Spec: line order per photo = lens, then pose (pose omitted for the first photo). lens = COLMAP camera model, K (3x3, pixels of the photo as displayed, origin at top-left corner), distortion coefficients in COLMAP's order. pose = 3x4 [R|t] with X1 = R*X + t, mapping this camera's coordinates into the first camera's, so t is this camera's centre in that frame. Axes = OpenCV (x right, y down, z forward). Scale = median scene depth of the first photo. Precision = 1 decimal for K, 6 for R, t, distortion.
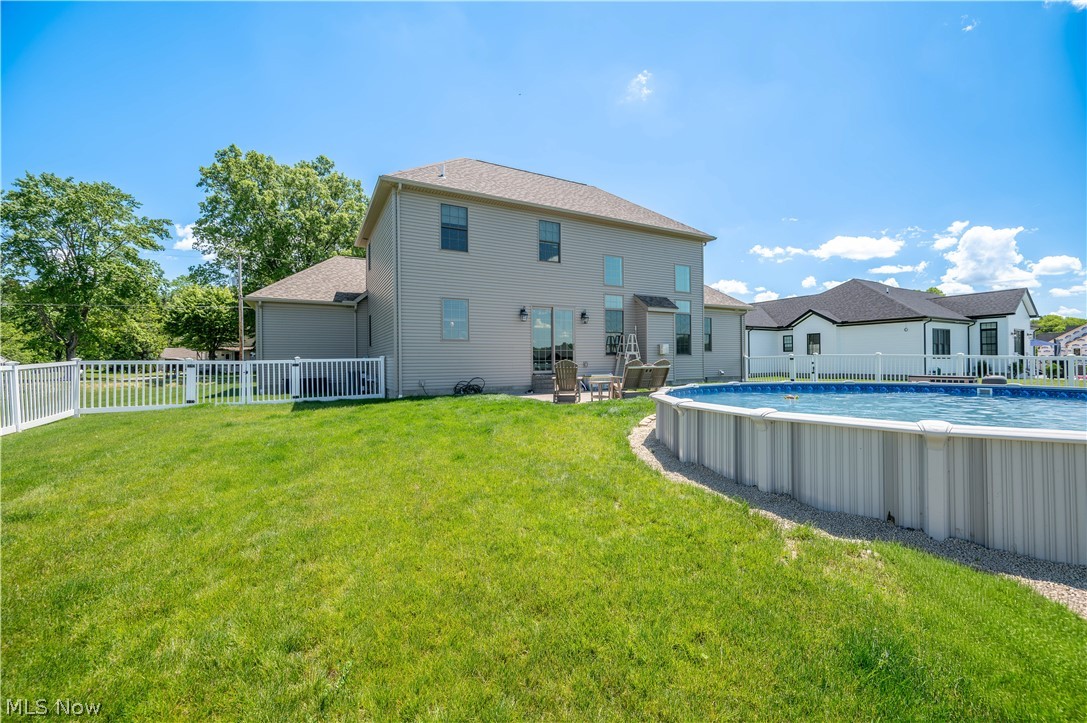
lens RADIAL K [[433.2, 0, 542.5], [0, 433.2, 360.6], [0, 0, 1]] dist [-0.002124, -0.000469]
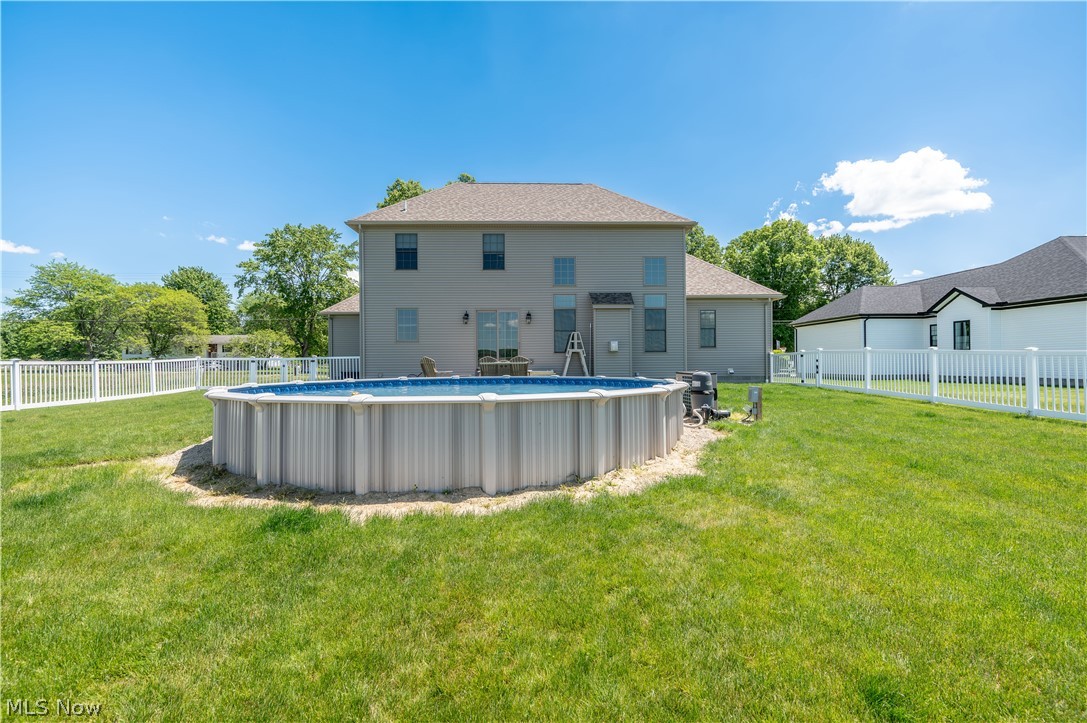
lens RADIAL K [[487.8, 0, 550.1], [0, 487.8, 356.3], [0, 0, 1]] dist [0.001616, 0.000102]
pose [[0.894851, -0.002883, -0.446356, 0.657336], [-0.000693, 0.999969, -0.007848, 0.005186], [0.446364, 0.007333, 0.894821, -0.058558]]
